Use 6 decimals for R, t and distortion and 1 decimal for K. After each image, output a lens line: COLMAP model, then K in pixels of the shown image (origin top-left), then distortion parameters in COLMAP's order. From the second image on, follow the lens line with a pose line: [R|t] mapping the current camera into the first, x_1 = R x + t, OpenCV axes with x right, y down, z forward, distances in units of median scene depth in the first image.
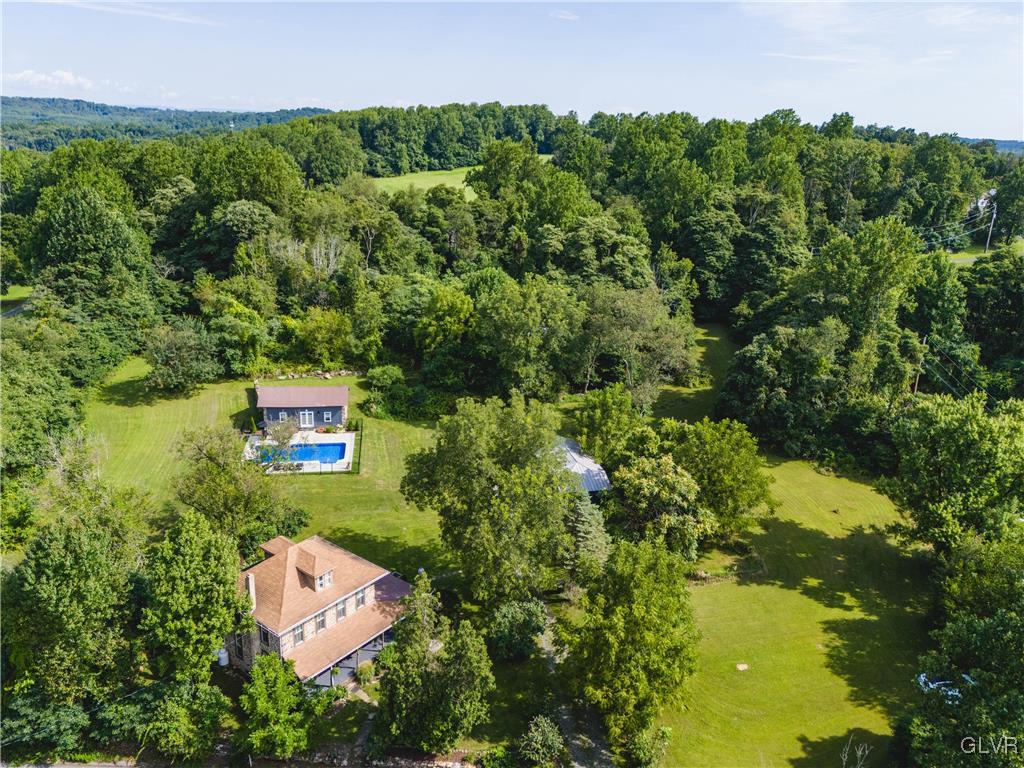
lens RADIAL K [[823.0, 0, 511.6], [0, 823.0, 380.8], [0, 0, 1]] dist [0.001965, 0.004179]
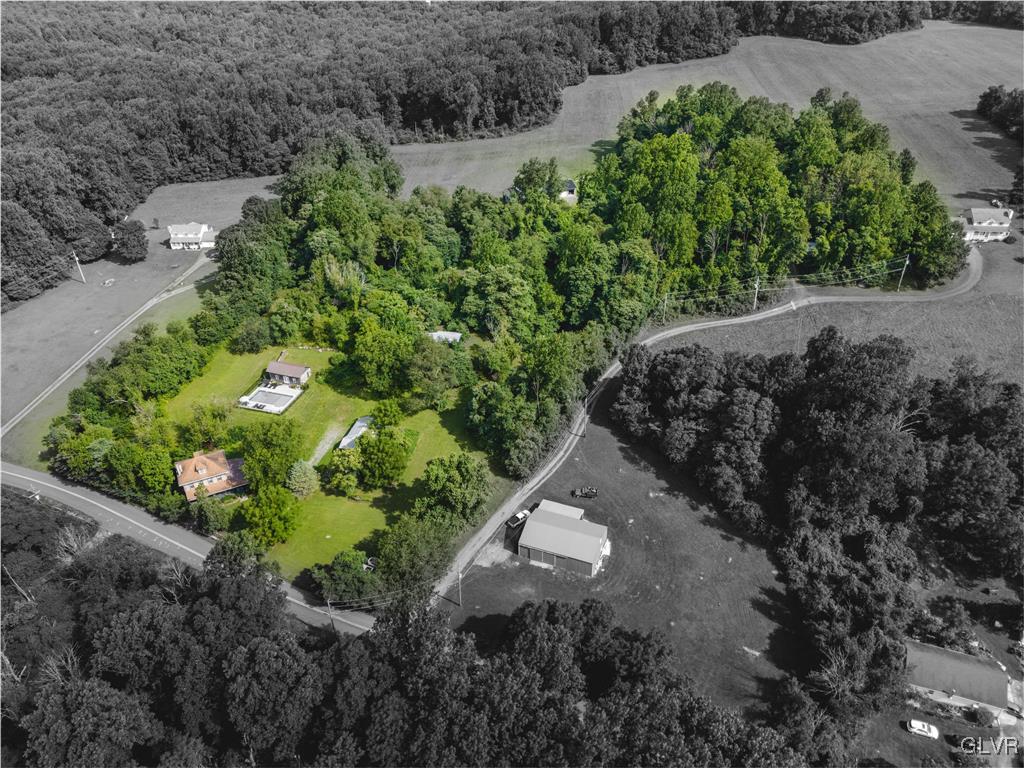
lens RADIAL K [[823.0, 0, 510.5], [0, 823.0, 386.3], [0, 0, 1]] dist [0.001965, 0.004179]
pose [[0.874190, 0.226706, -0.429414, 1.091340], [-0.092813, 0.946030, 0.310504, -0.601775], [0.476632, -0.231584, 0.848051, -0.534561]]
